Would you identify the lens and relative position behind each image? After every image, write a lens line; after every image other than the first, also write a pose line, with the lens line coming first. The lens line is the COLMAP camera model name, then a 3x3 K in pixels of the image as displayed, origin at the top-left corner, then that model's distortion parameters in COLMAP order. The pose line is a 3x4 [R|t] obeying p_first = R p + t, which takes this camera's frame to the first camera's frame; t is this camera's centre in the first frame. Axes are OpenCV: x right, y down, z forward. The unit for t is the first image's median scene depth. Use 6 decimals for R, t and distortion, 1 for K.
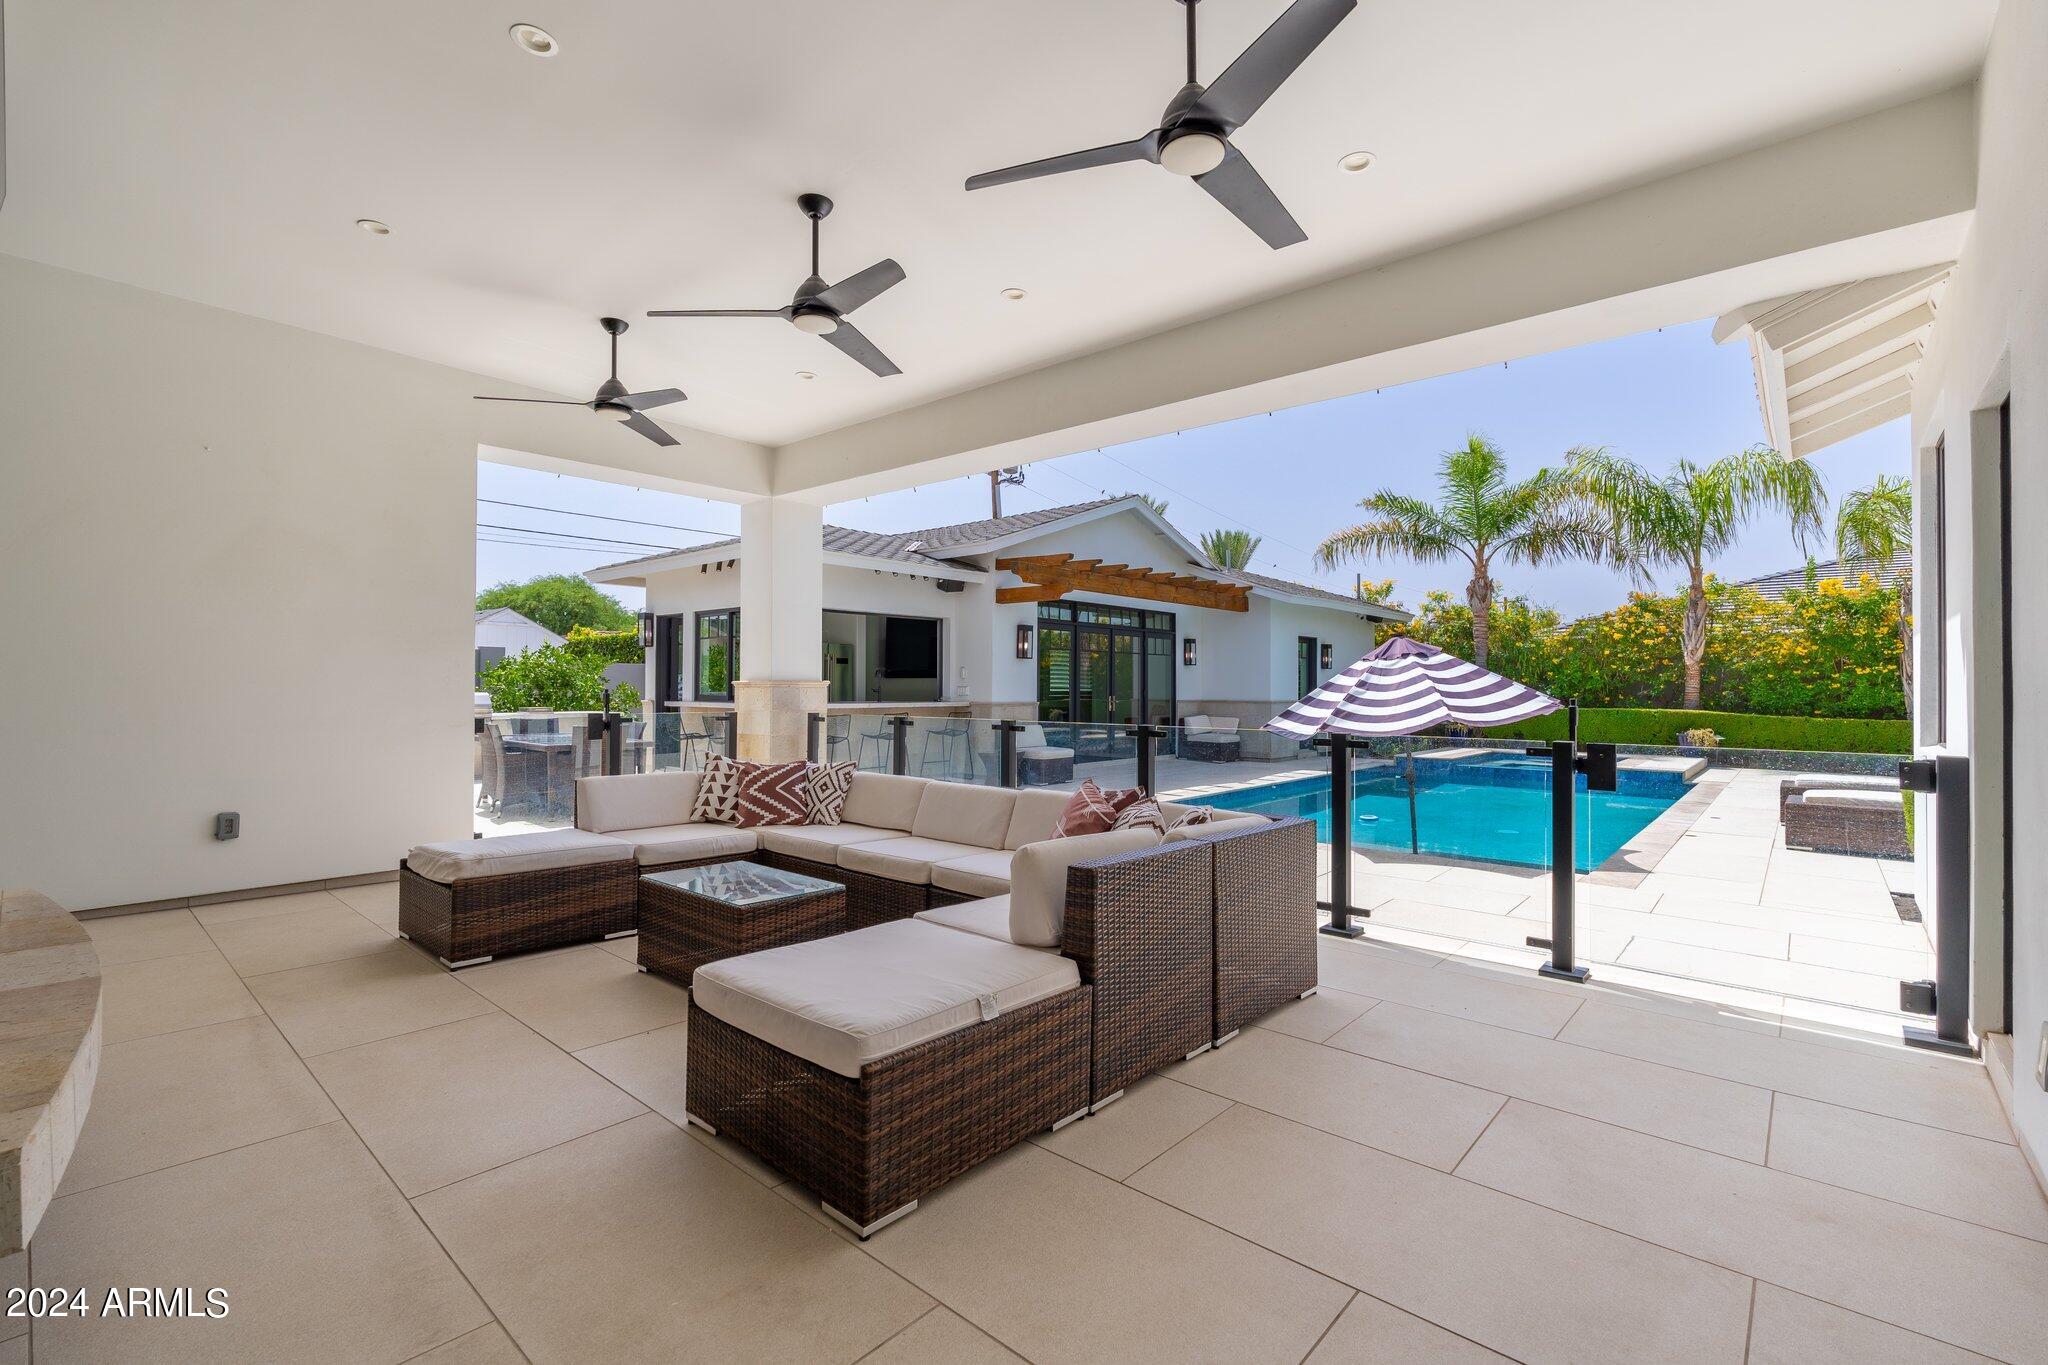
lens RADIAL K [[886.7, 0, 1024.0], [0, 886.7, 682.5], [0, 0, 1]] dist [0.000095, -0.000005]
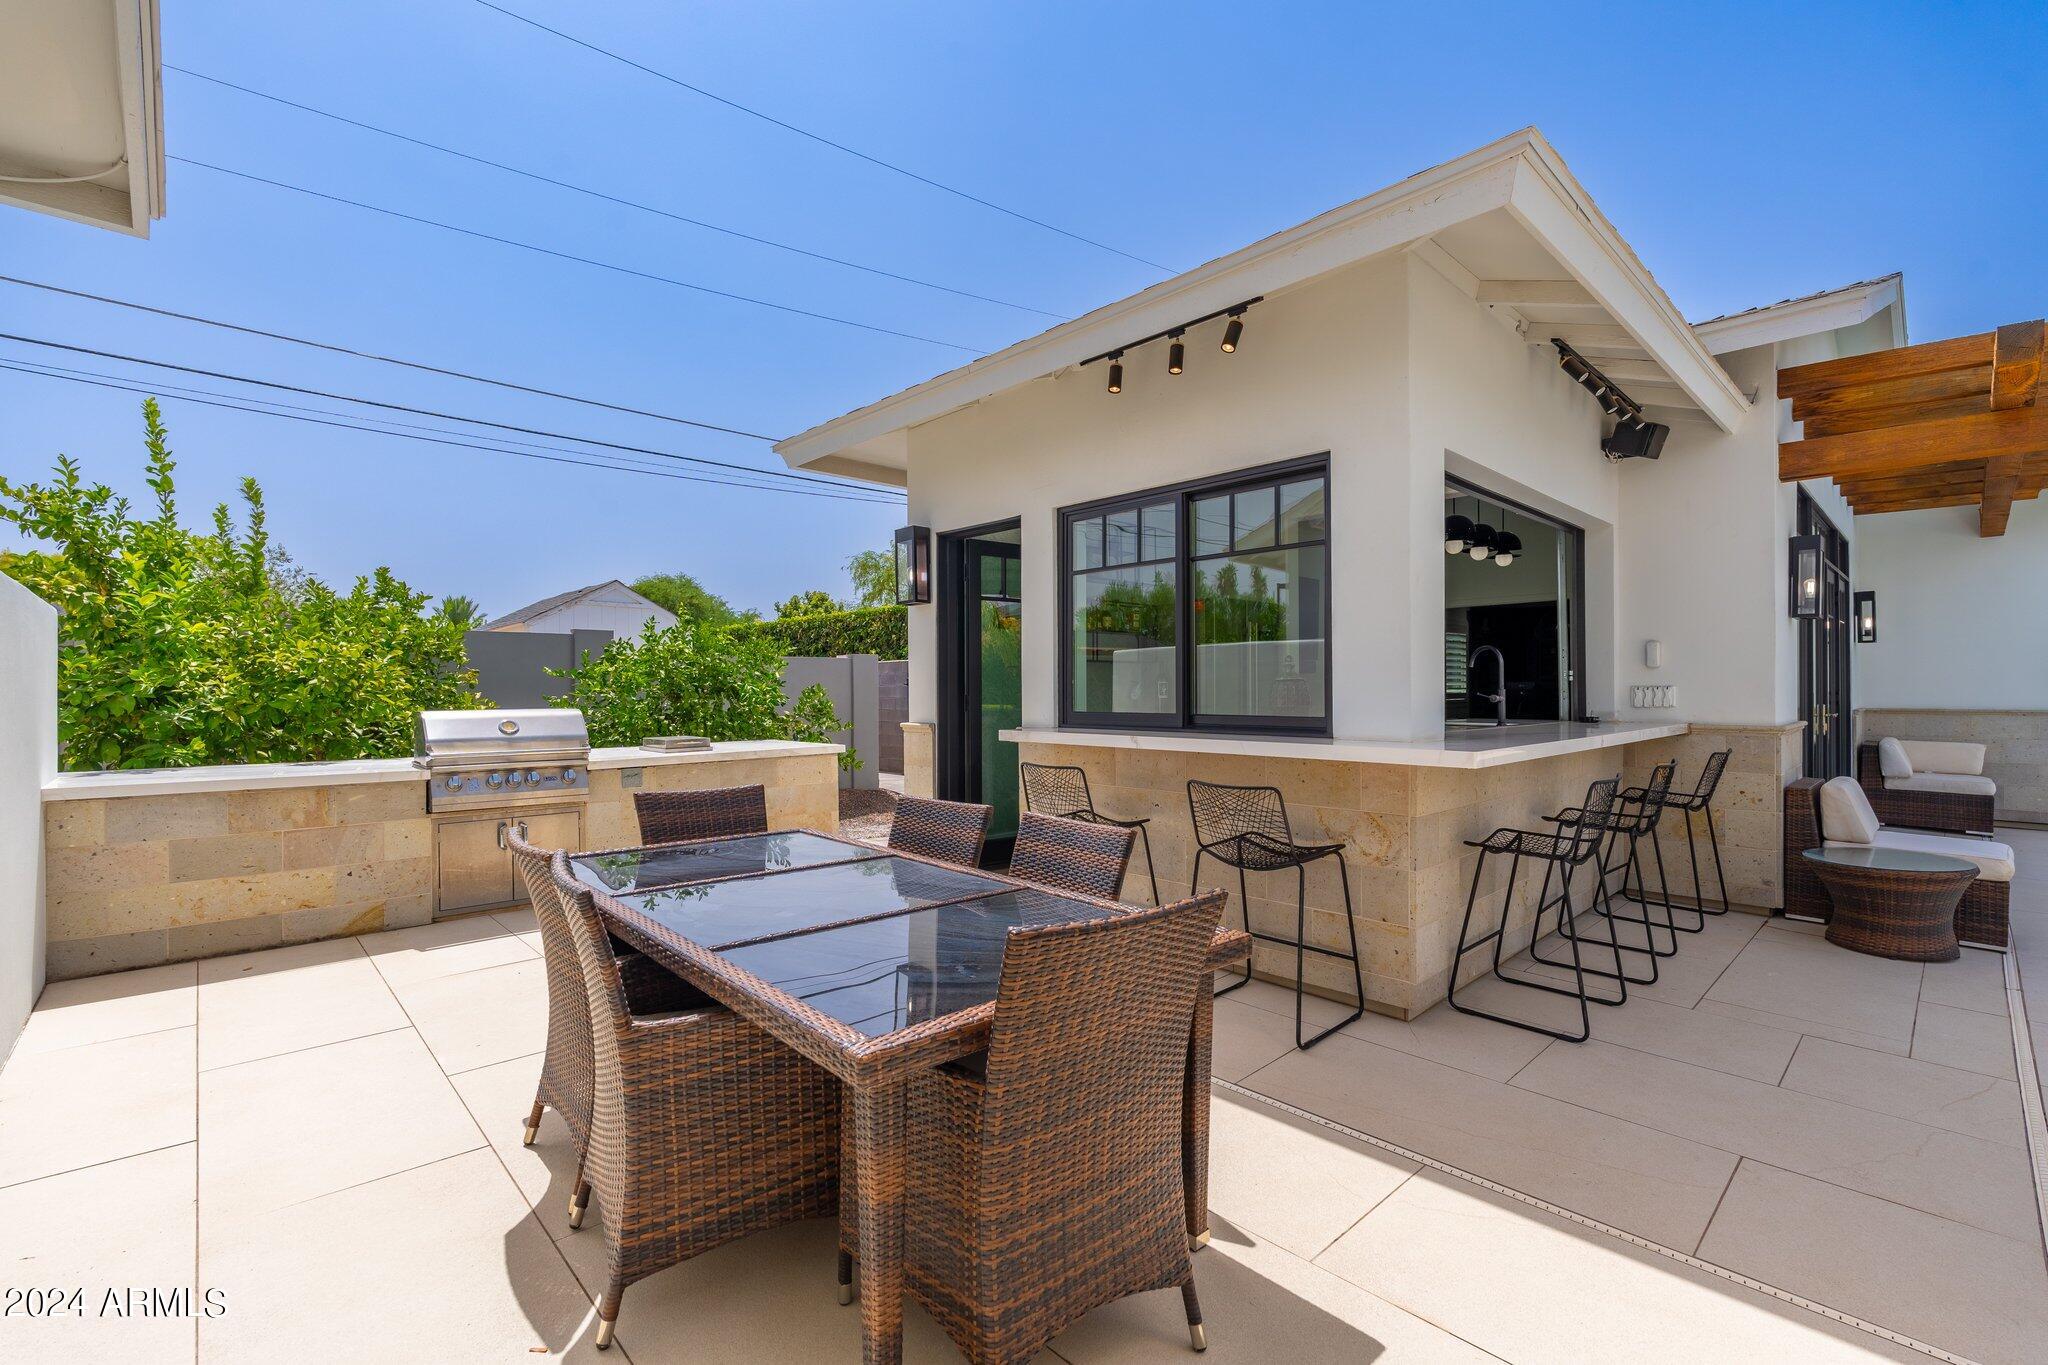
lens RADIAL K [[886.7, 0, 1024.0], [0, 886.7, 682.5], [0, 0, 1]] dist [0.000095, -0.000005]
pose [[0.995482, -0.010569, -0.094359, -0.289819], [0.010364, 0.999943, -0.002661, 0.001155], [0.094382, 0.001671, 0.995535, 0.492464]]
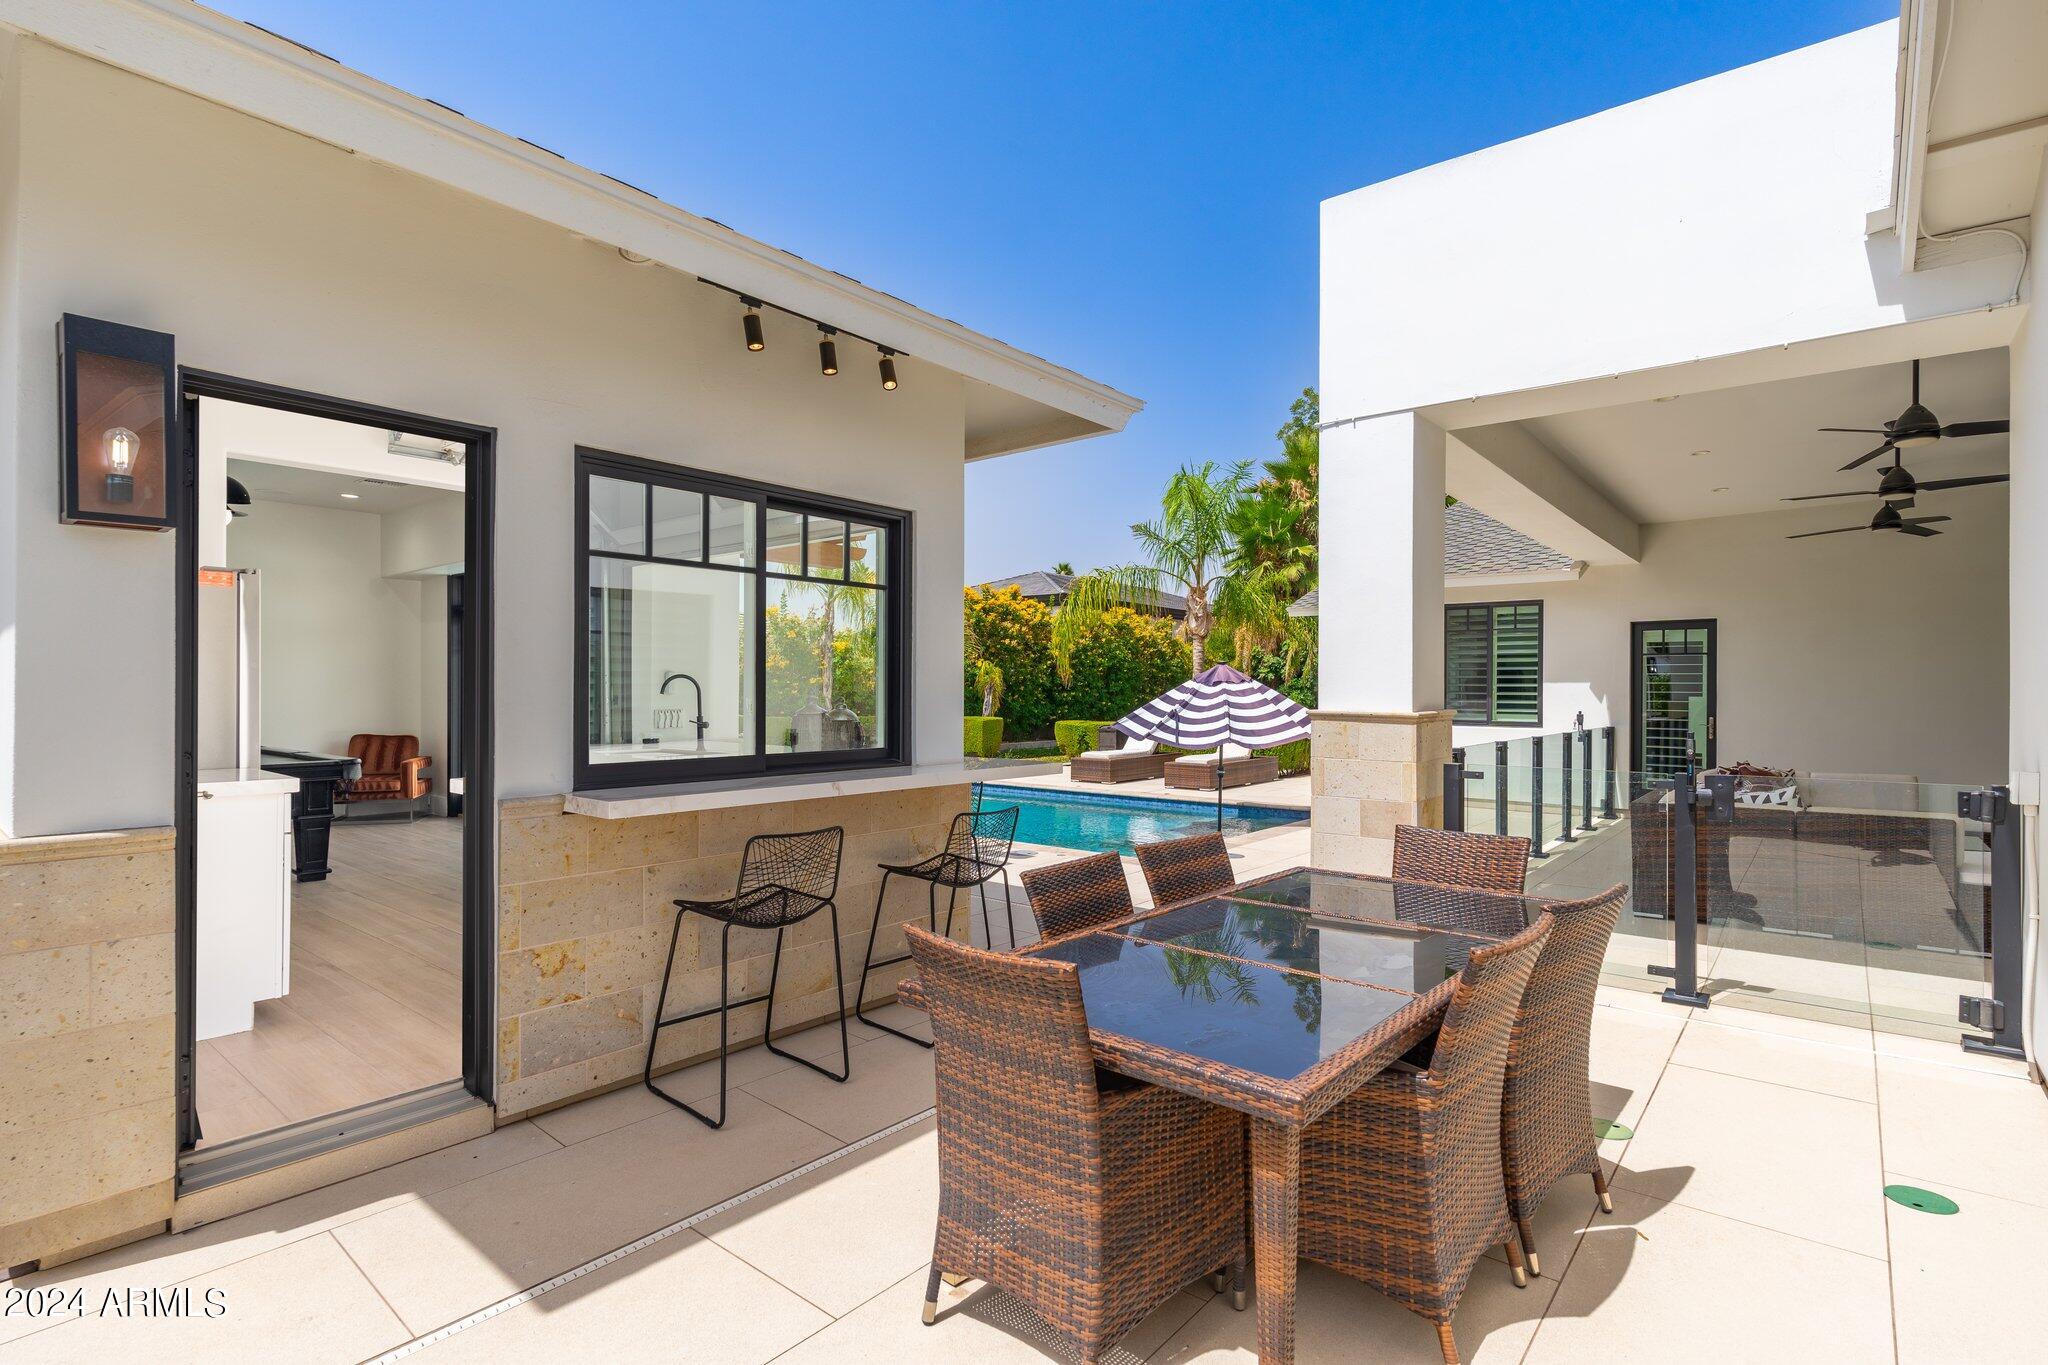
lens RADIAL K [[993.2, 0, 1024.0], [0, 993.2, 682.5], [0, 0, 1]] dist [-0.002491, -0.000208]
pose [[-0.030358, 0.010477, 0.999484, -0.558228], [0.005766, 0.999930, -0.010307, -0.006288], [-0.999522, 0.005450, -0.030416, 0.736737]]
